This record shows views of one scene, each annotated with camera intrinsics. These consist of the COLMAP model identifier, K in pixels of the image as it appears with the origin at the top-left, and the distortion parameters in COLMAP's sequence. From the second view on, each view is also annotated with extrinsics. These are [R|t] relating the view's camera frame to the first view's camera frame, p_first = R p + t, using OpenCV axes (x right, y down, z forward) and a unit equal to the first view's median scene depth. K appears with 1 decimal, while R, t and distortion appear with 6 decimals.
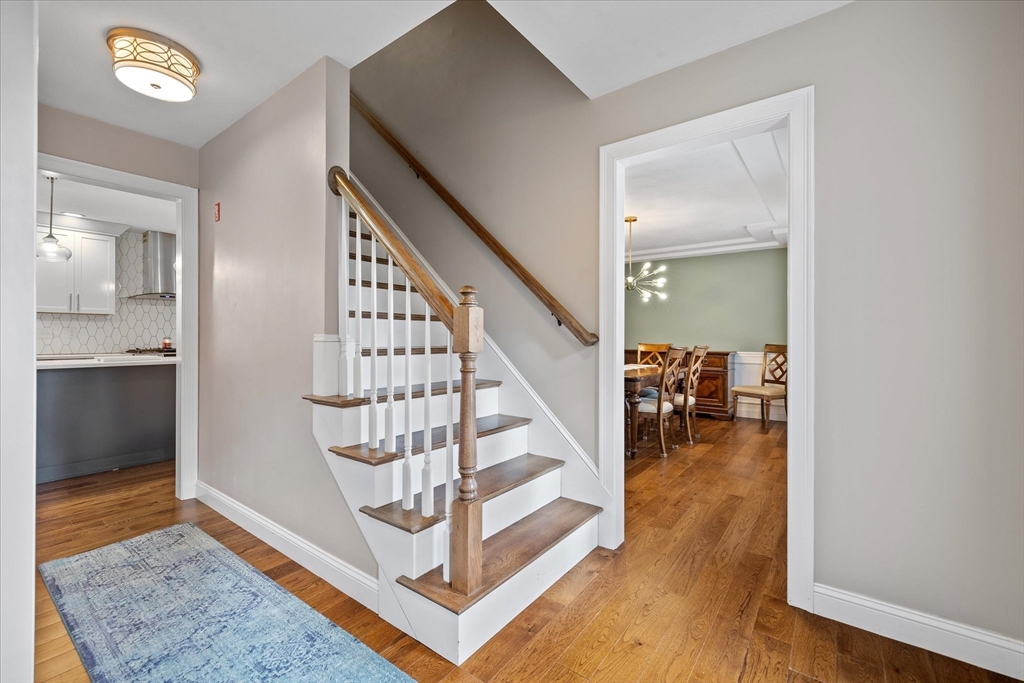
lens RADIAL K [[430.0, 0, 515.5], [0, 430.0, 341.7], [0, 0, 1]] dist [0.003342, 0.000244]
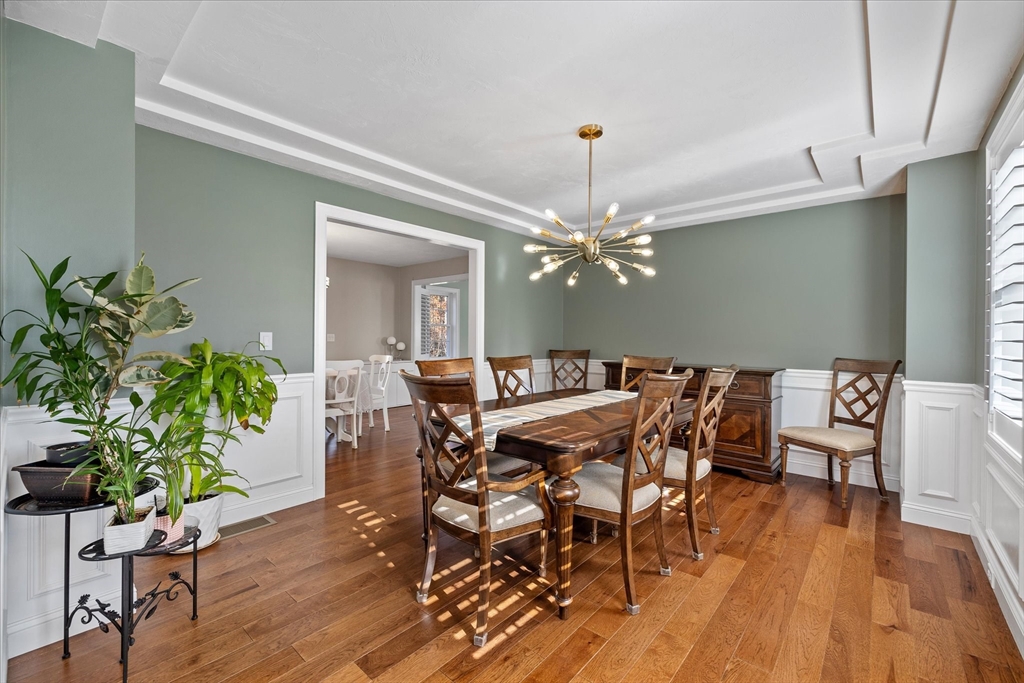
lens RADIAL K [[430.0, 0, 510.5], [0, 430.0, 336.2], [0, 0, 1]] dist [0.003342, 0.000244]
pose [[0.997145, 0.008854, -0.074983, 0.175608], [-0.009366, 0.999935, -0.006478, -0.017986], [0.074921, 0.007162, 0.997164, 0.375937]]
